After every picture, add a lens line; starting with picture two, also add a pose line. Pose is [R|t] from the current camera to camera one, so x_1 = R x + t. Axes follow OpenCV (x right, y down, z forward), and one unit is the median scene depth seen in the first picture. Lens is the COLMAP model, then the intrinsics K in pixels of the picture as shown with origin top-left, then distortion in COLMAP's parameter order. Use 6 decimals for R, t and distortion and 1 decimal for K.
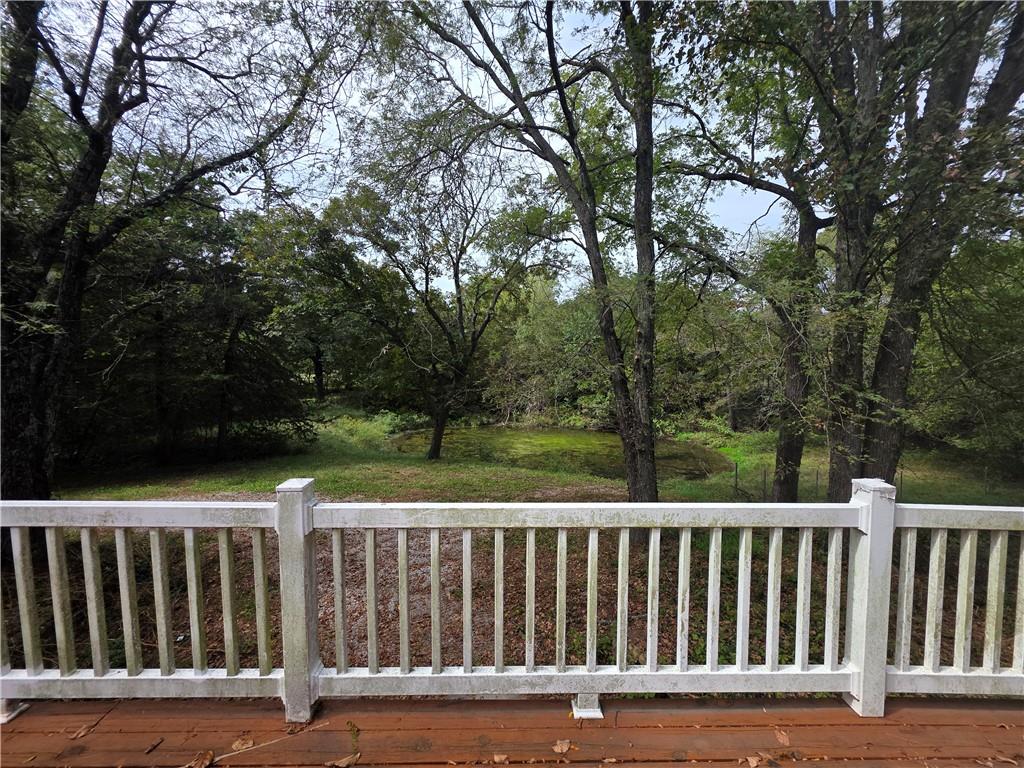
lens RADIAL K [[409.2, 0, 507.1], [0, 409.2, 379.8], [0, 0, 1]] dist [0.003810, 0.000072]
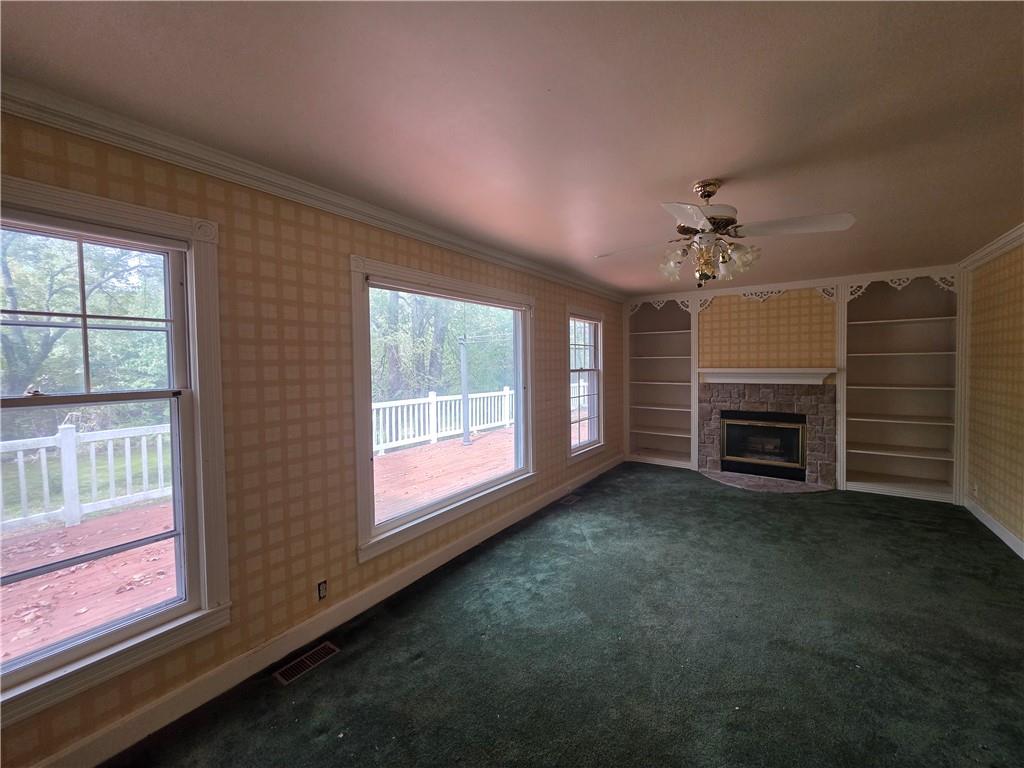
lens RADIAL K [[409.2, 0, 517.1], [0, 409.2, 375.5], [0, 0, 1]] dist [0.003810, 0.000072]
pose [[0.584251, -0.044791, 0.810336, -2.213215], [0.053166, 0.998443, 0.016856, 0.036914], [-0.809830, 0.033234, 0.585723, -2.405976]]
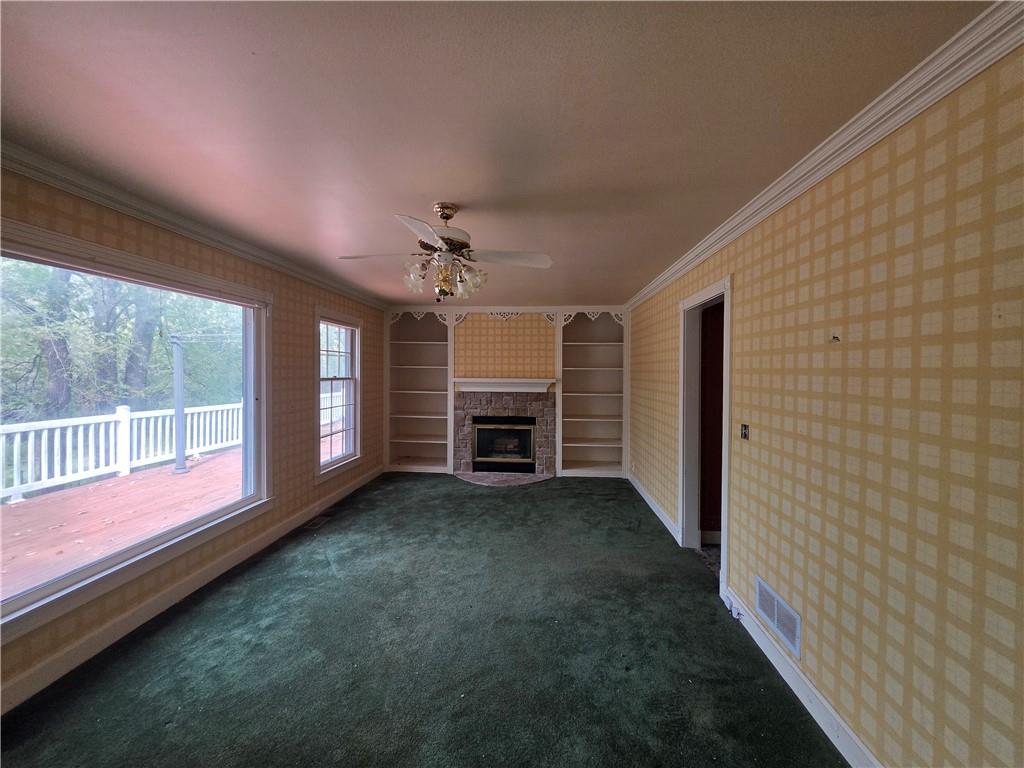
lens RADIAL K [[409.2, 0, 514.4], [0, 409.2, 376.1], [0, 0, 1]] dist [0.003810, 0.000072]
pose [[0.087256, -0.024584, 0.995882, -2.163056], [0.034768, 0.999162, 0.021619, 0.037619], [-0.995579, 0.032739, 0.088038, -2.482713]]
